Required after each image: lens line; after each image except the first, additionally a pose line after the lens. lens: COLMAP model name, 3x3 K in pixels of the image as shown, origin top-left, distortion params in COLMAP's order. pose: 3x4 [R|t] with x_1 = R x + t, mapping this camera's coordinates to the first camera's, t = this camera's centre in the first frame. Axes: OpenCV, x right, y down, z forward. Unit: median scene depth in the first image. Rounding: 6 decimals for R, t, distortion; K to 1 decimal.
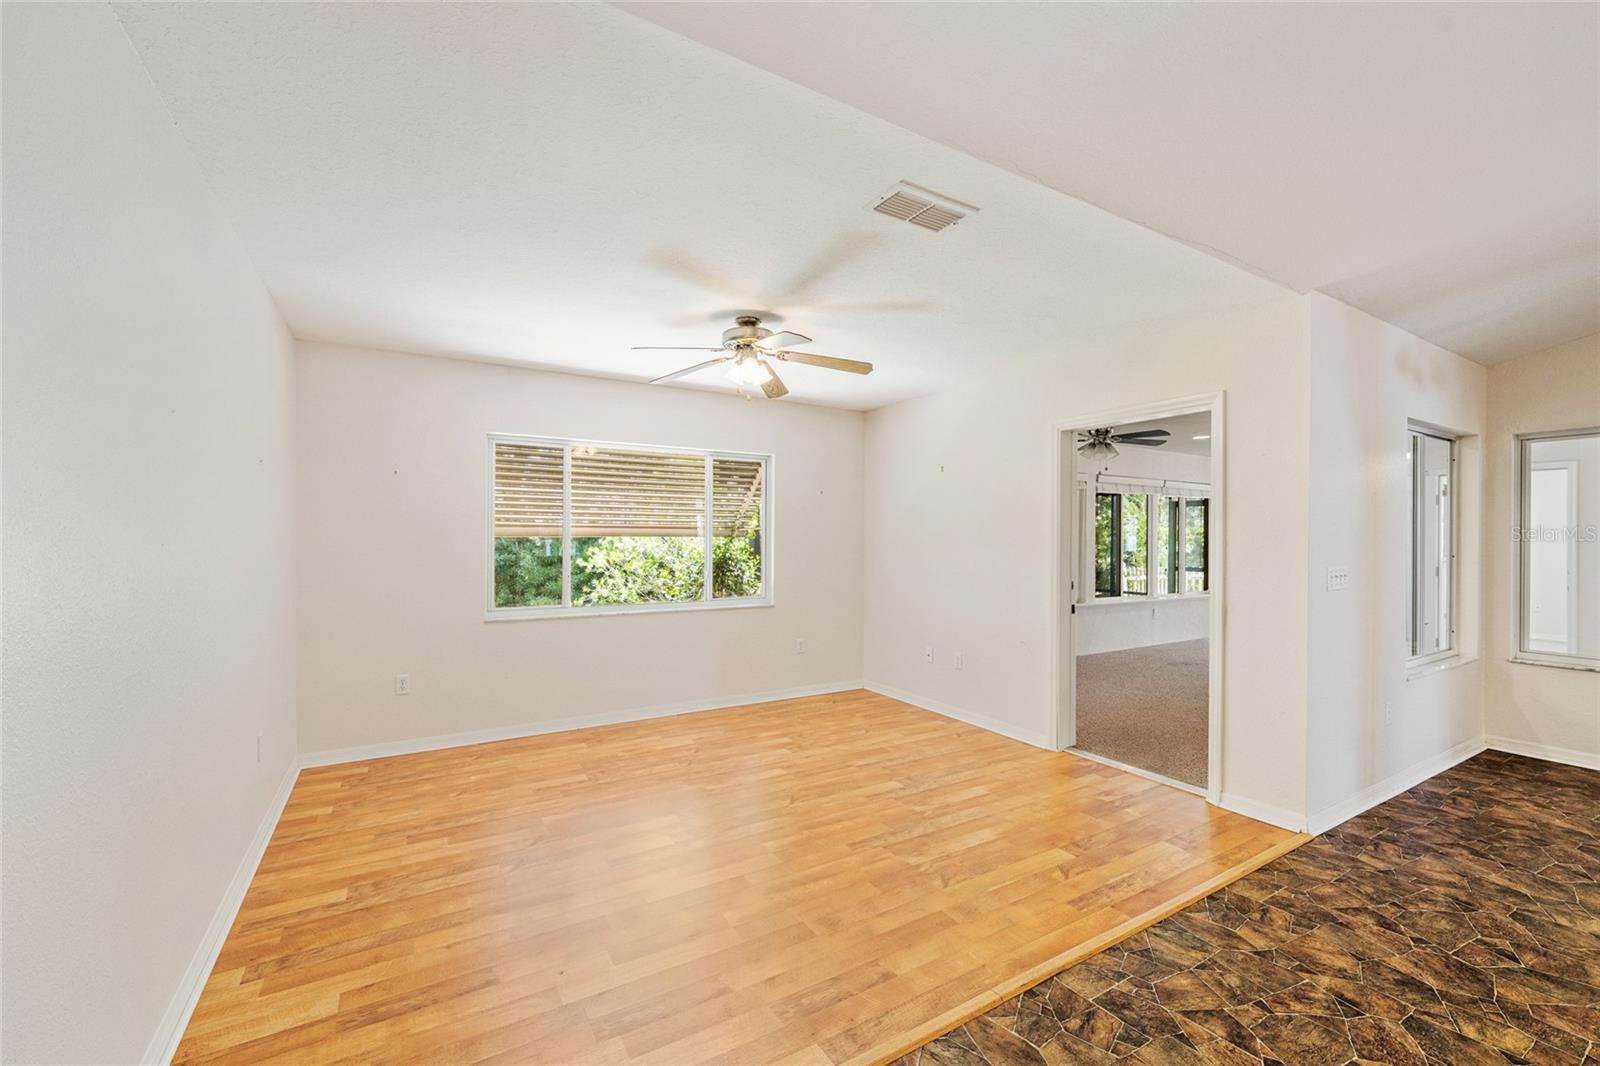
lens RADIAL K [[667.9, 0, 804.0], [0, 667.9, 527.1], [0, 0, 1]] dist [0.001801, -0.001234]
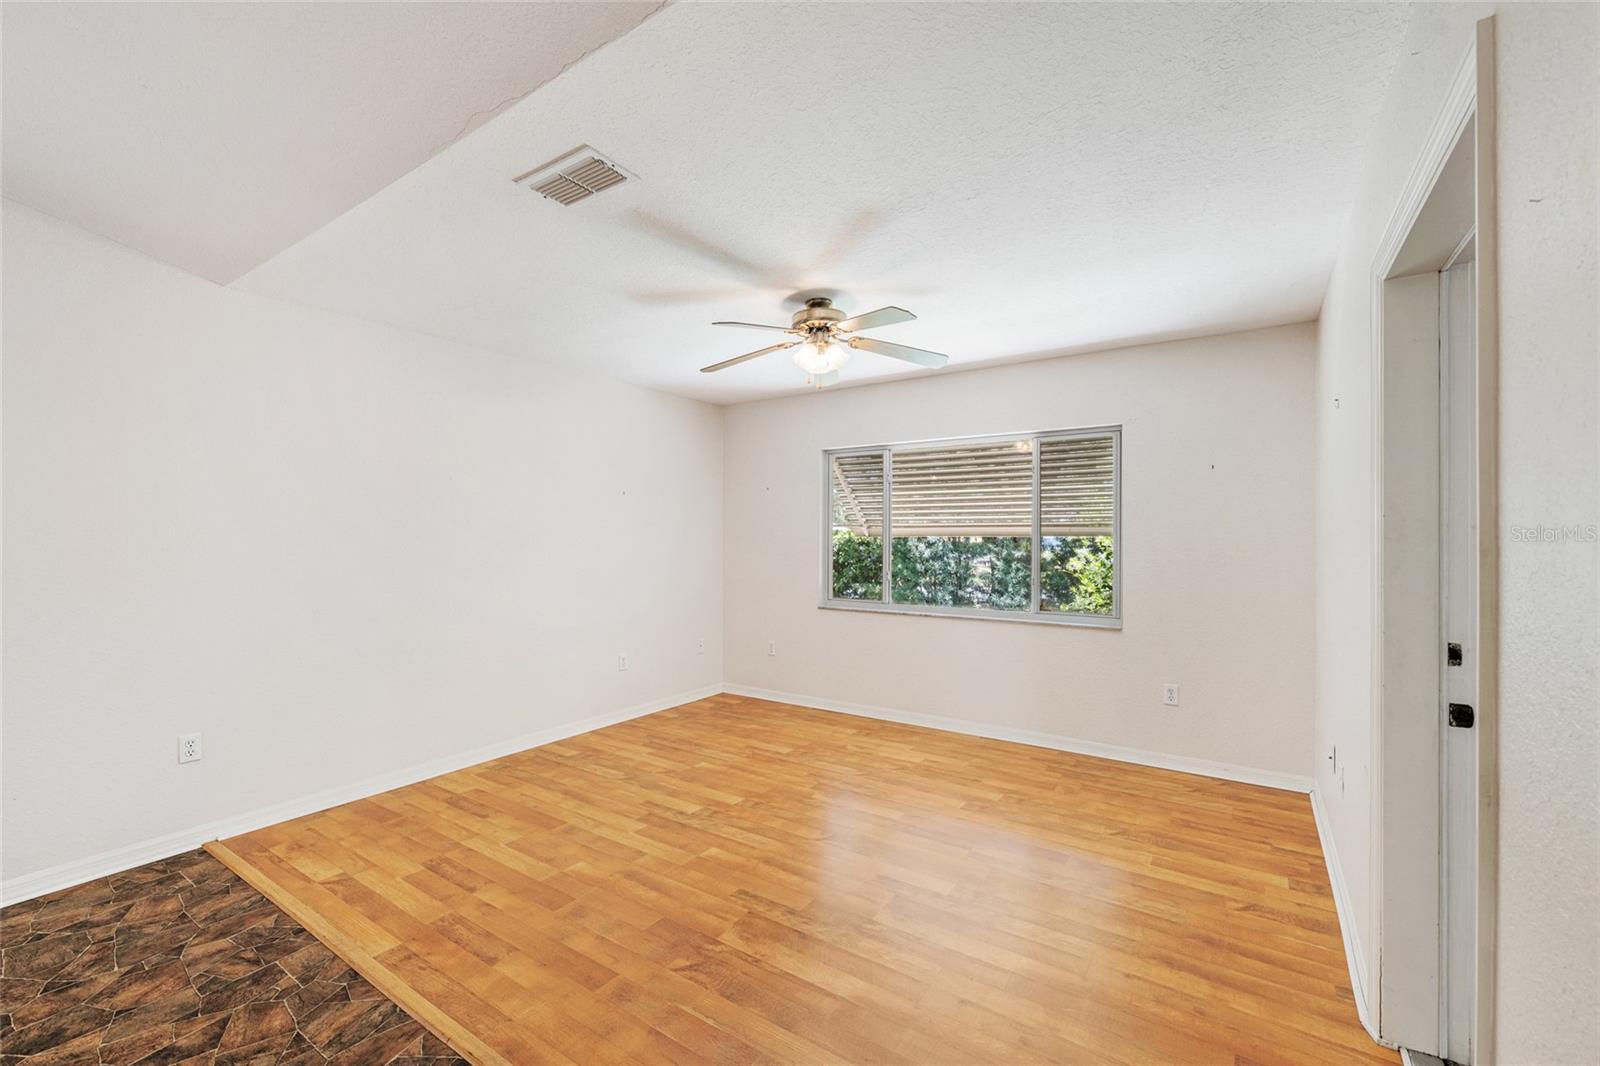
lens RADIAL K [[667.9, 0, 804.0], [0, 667.9, 527.1], [0, 0, 1]] dist [0.001801, -0.001234]
pose [[0.407463, -0.016750, -0.913068, 0.659813], [0.015909, 0.999810, -0.011241, 0.010610], [0.913083, -0.009945, 0.407652, 0.530558]]
